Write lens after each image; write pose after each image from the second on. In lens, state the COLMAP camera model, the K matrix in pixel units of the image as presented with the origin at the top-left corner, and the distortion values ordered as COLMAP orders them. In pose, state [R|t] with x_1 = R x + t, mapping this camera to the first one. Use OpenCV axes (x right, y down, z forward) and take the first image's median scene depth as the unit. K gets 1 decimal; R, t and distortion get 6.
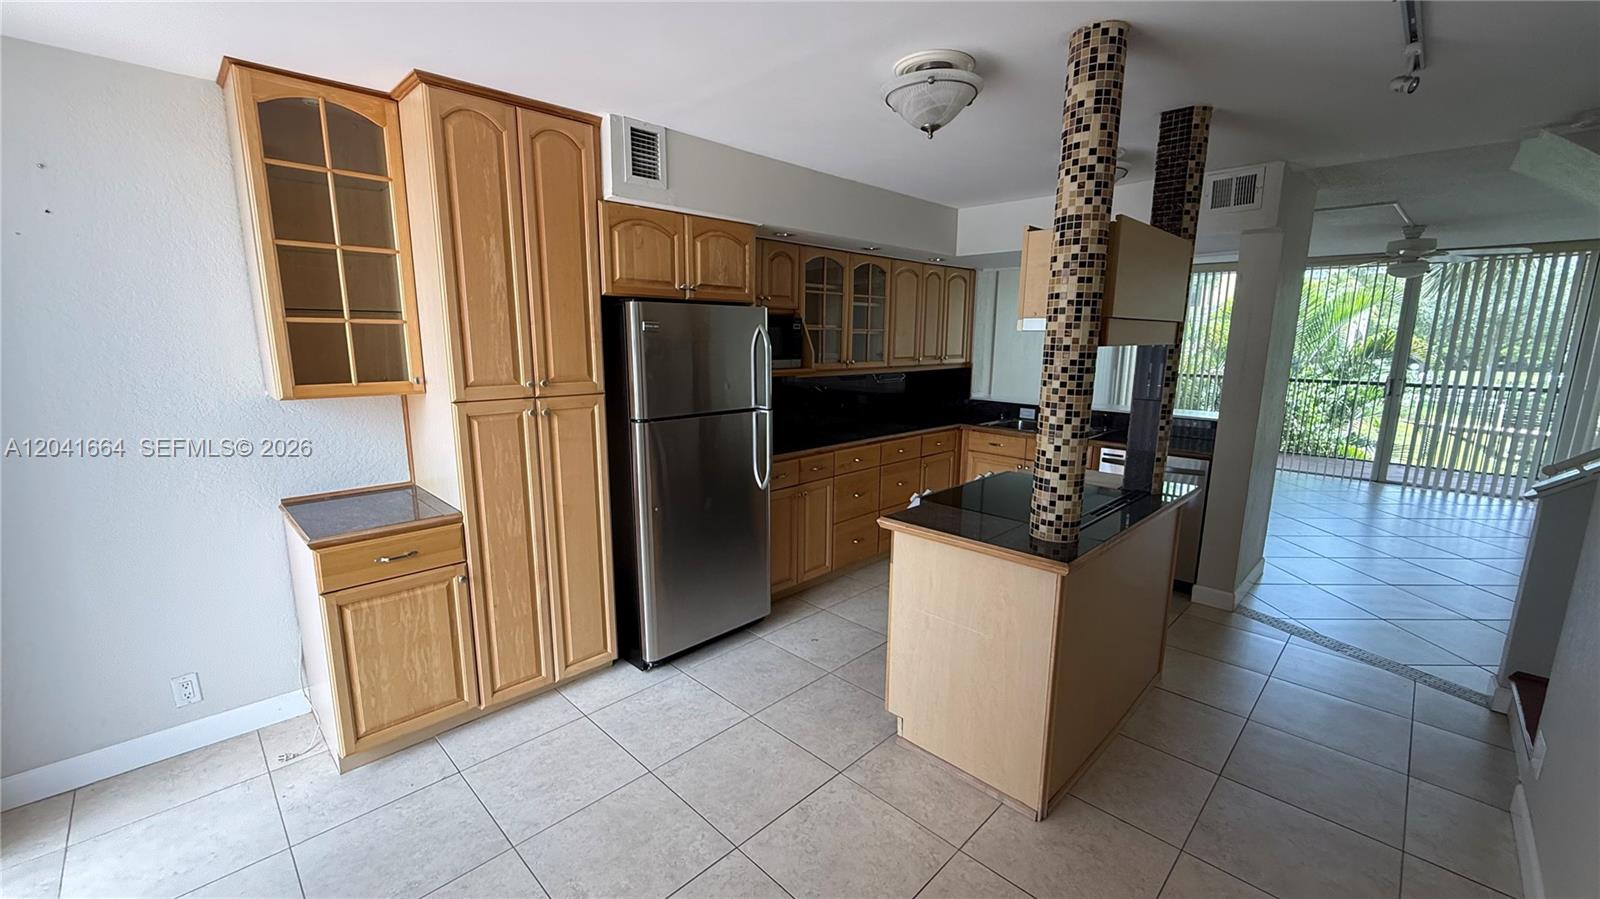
lens RADIAL K [[638.0, 0, 796.9], [0, 638.0, 453.5], [0, 0, 1]] dist [0.001920, 0.000095]
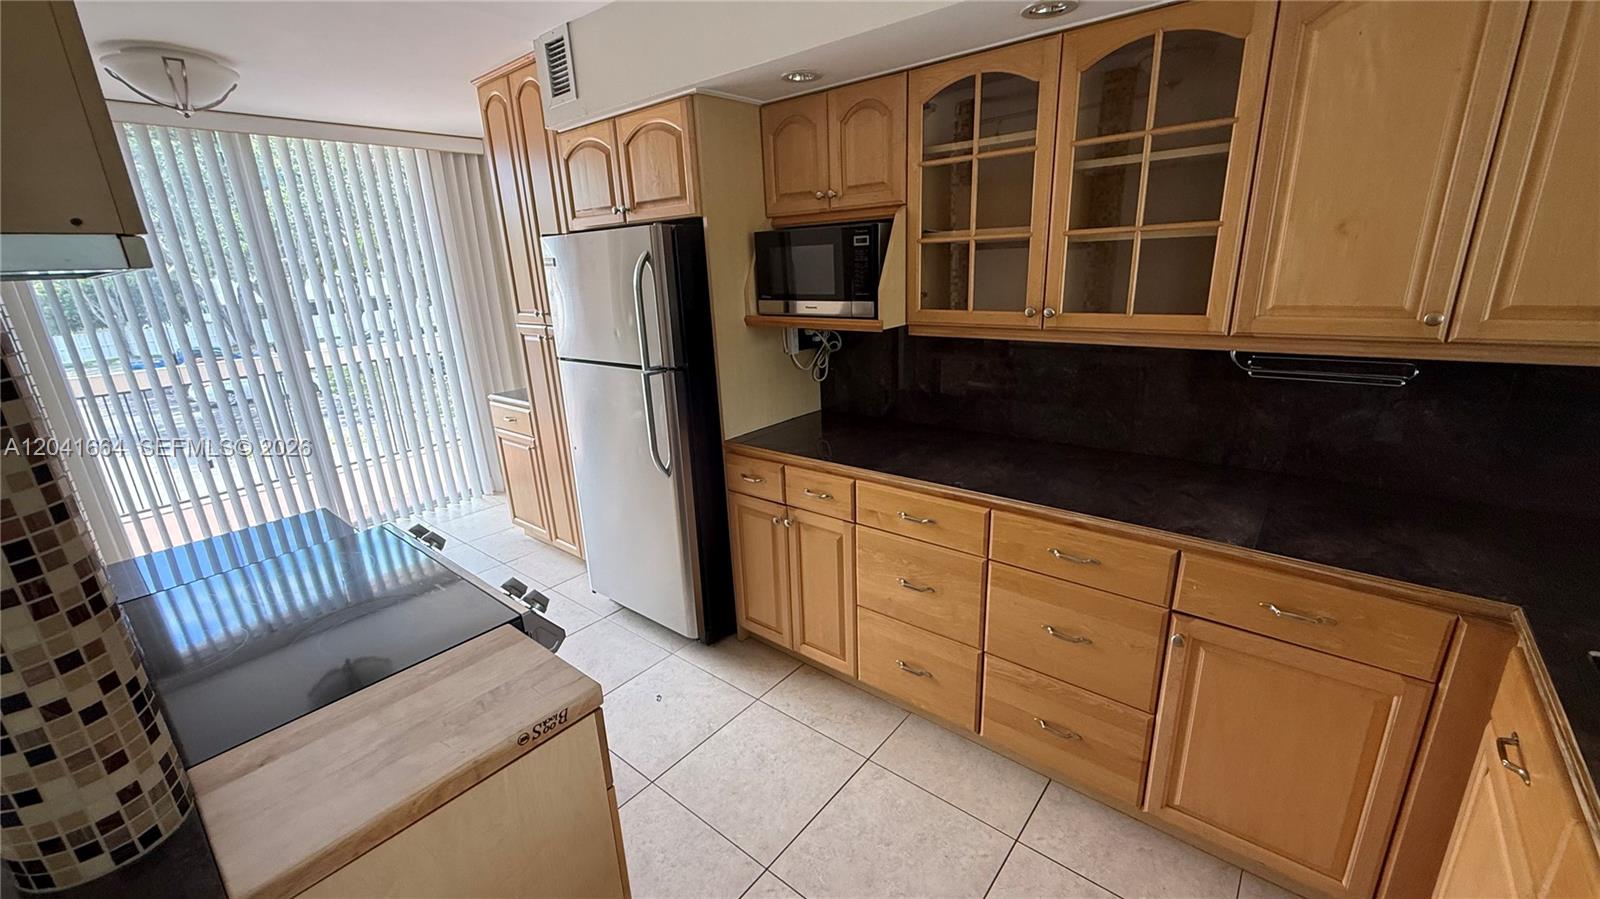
lens RADIAL K [[638.0, 0, 796.9], [0, 638.0, 453.5], [0, 0, 1]] dist [0.001920, 0.000095]
pose [[0.087574, 0.277884, -0.956615, 0.482921], [-0.140790, 0.954117, 0.264270, -0.136569], [0.986159, 0.111539, 0.122679, 0.759185]]
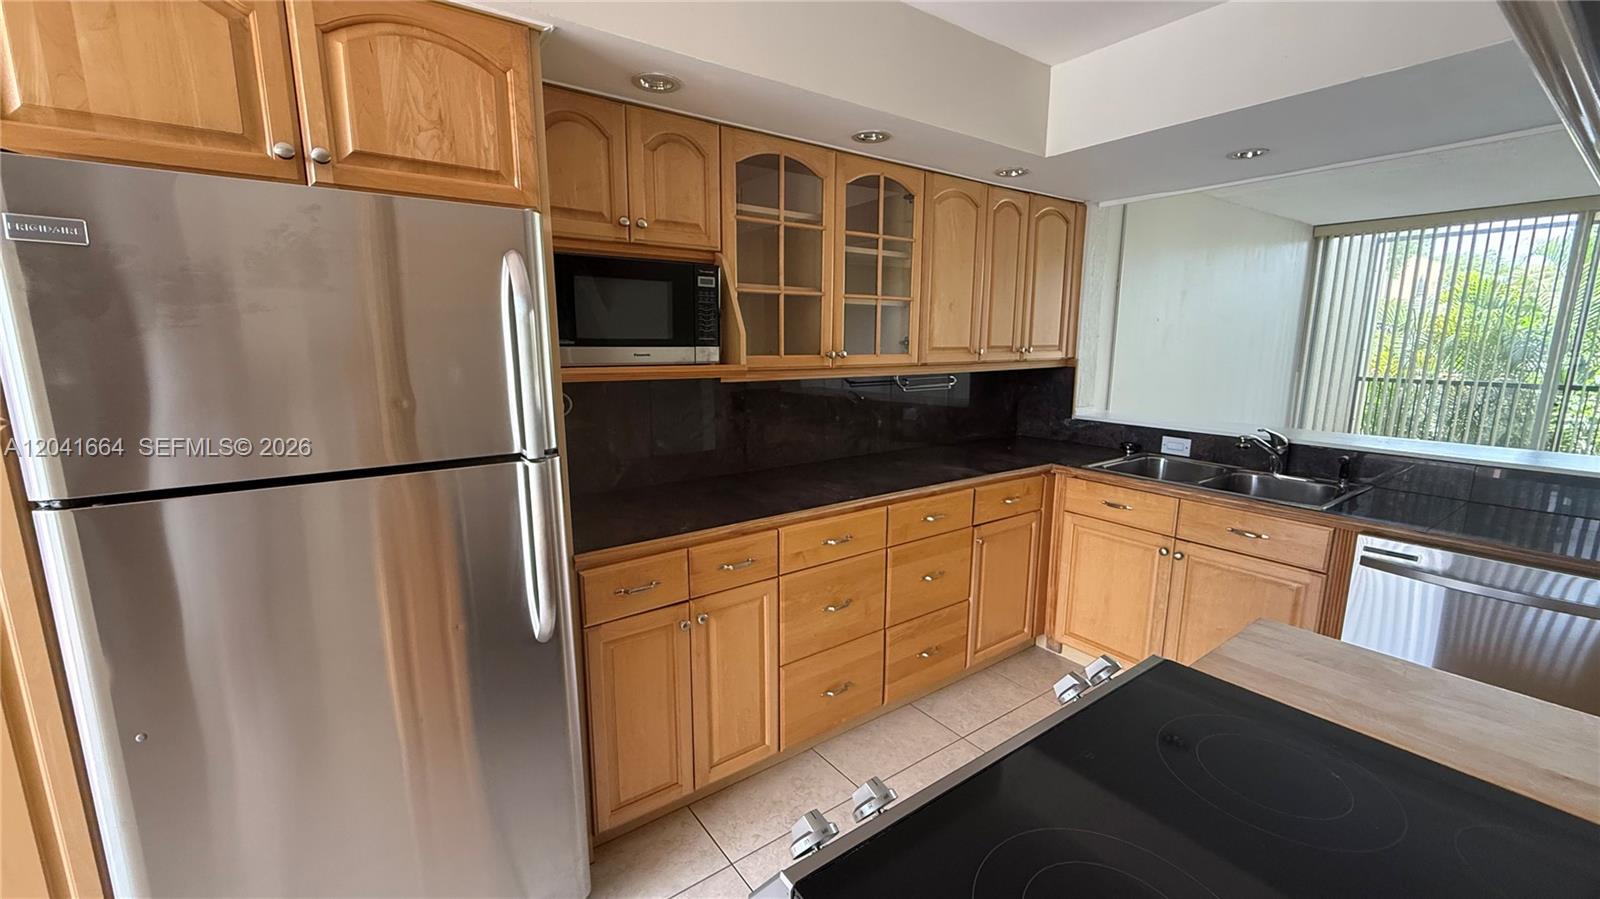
lens RADIAL K [[638.0, 0, 796.9], [0, 638.0, 453.5], [0, 0, 1]] dist [0.001920, 0.000095]
pose [[0.987574, 0.020719, -0.155780, 0.129483], [-0.021798, 0.999749, -0.005219, -0.051805], [0.155633, 0.008550, 0.987778, 0.430971]]
